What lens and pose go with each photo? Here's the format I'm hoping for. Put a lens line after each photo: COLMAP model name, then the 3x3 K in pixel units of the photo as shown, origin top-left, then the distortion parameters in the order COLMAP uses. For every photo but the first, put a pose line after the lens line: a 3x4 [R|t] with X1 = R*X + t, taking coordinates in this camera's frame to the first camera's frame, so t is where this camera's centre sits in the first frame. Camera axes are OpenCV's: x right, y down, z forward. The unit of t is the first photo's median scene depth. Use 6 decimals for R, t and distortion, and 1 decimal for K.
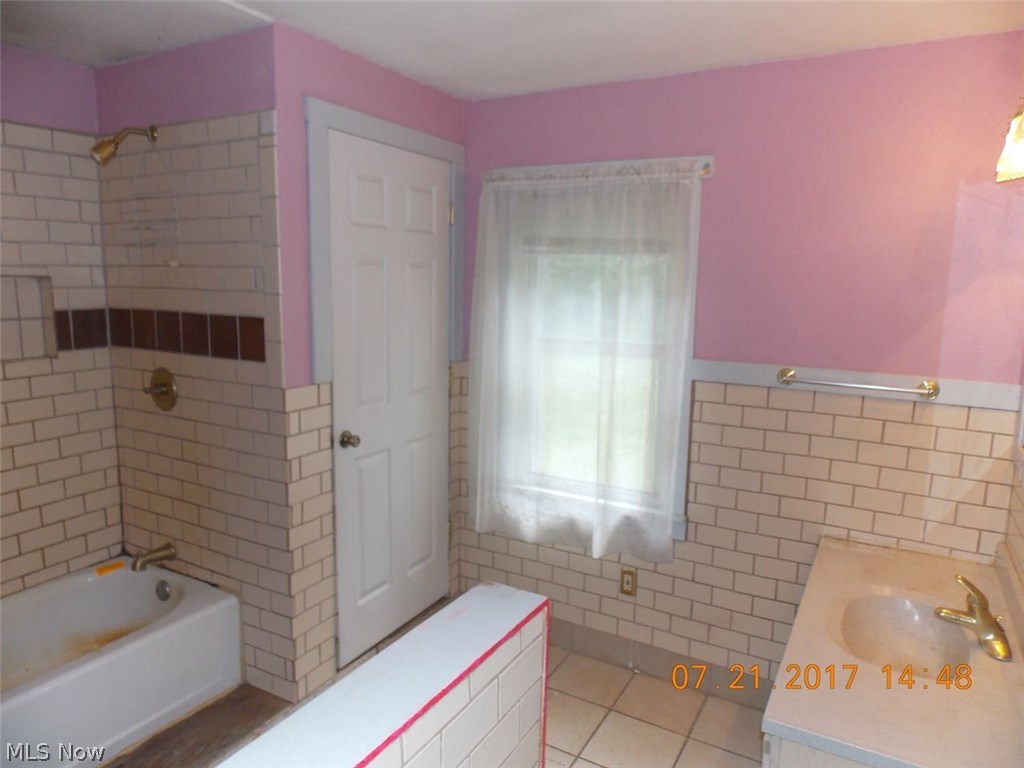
lens RADIAL K [[675.9, 0, 516.1], [0, 675.9, 380.5], [0, 0, 1]] dist [0.003083, -0.002822]
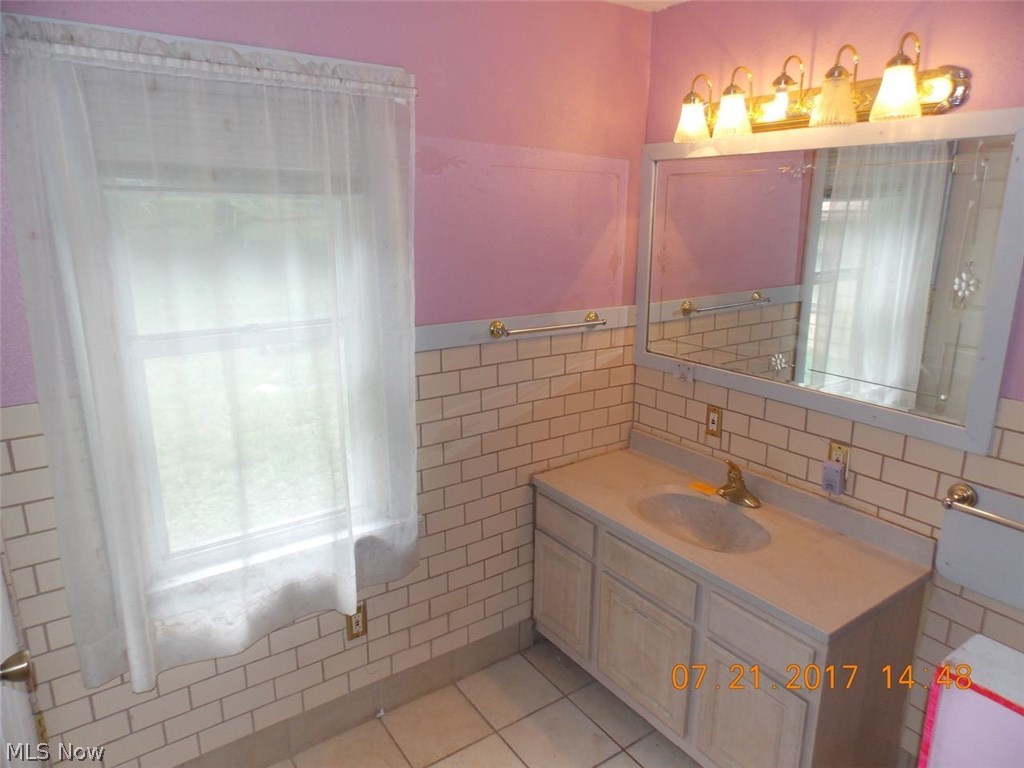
lens RADIAL K [[665.2, 0, 512.0], [0, 665.2, 384.0], [0, 0, 1]] dist [0.001560, -0.000980]
pose [[0.431575, -0.236552, 0.870509, -0.386745], [0.147008, 0.970548, 0.190854, -0.097726], [-0.890018, 0.045604, 0.453639, 0.506484]]
